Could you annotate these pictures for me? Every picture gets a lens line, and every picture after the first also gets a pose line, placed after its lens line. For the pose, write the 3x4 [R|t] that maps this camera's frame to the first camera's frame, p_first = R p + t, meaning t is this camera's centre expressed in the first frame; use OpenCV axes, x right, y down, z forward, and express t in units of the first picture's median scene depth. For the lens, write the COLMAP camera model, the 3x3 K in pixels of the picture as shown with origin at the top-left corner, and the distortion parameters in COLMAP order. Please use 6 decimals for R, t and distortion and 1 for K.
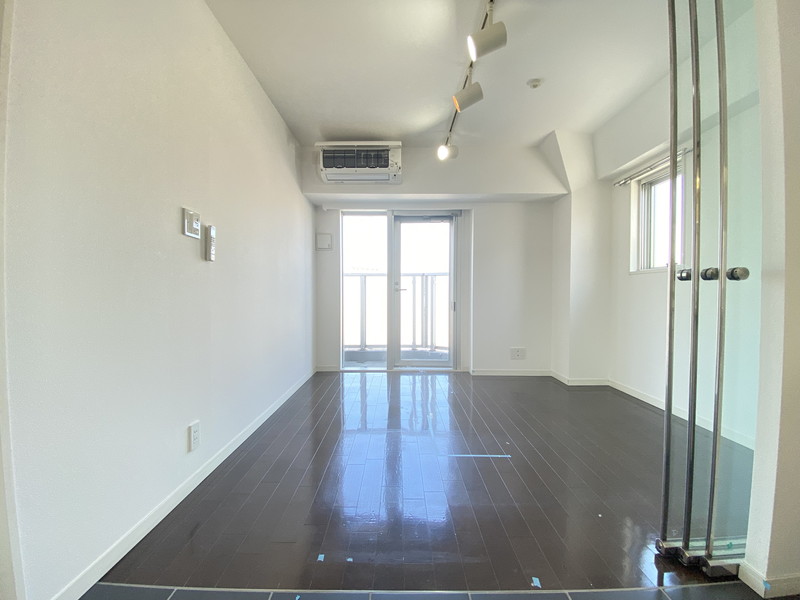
lens RADIAL K [[327.4, 0, 398.6], [0, 327.4, 297.4], [0, 0, 1]] dist [0.078076, -0.040254]
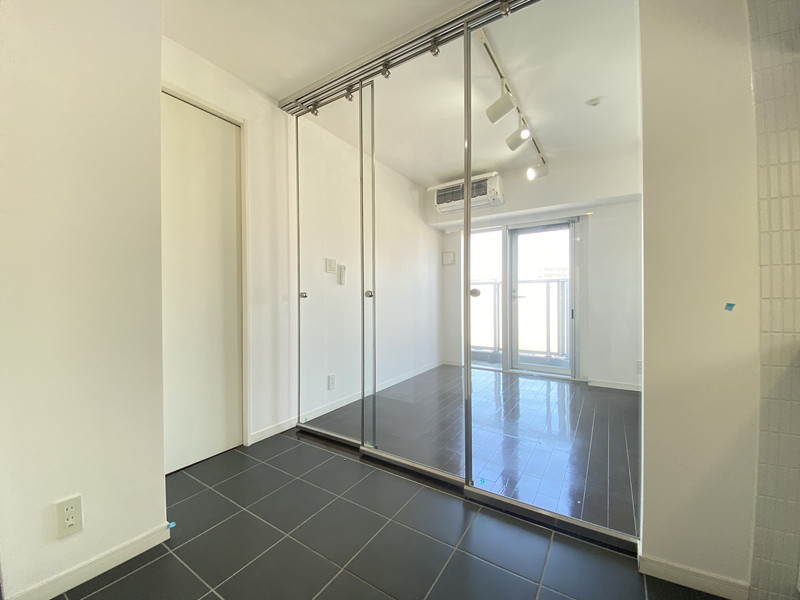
lens RADIAL K [[327.4, 0, 398.6], [0, 327.4, 297.4], [0, 0, 1]] dist [0.078076, -0.040254]
pose [[0.834960, -0.006694, -0.550270, 0.291026], [0.000584, 0.999936, -0.011278, -0.011245], [0.550310, 0.009095, 0.834911, -0.125066]]
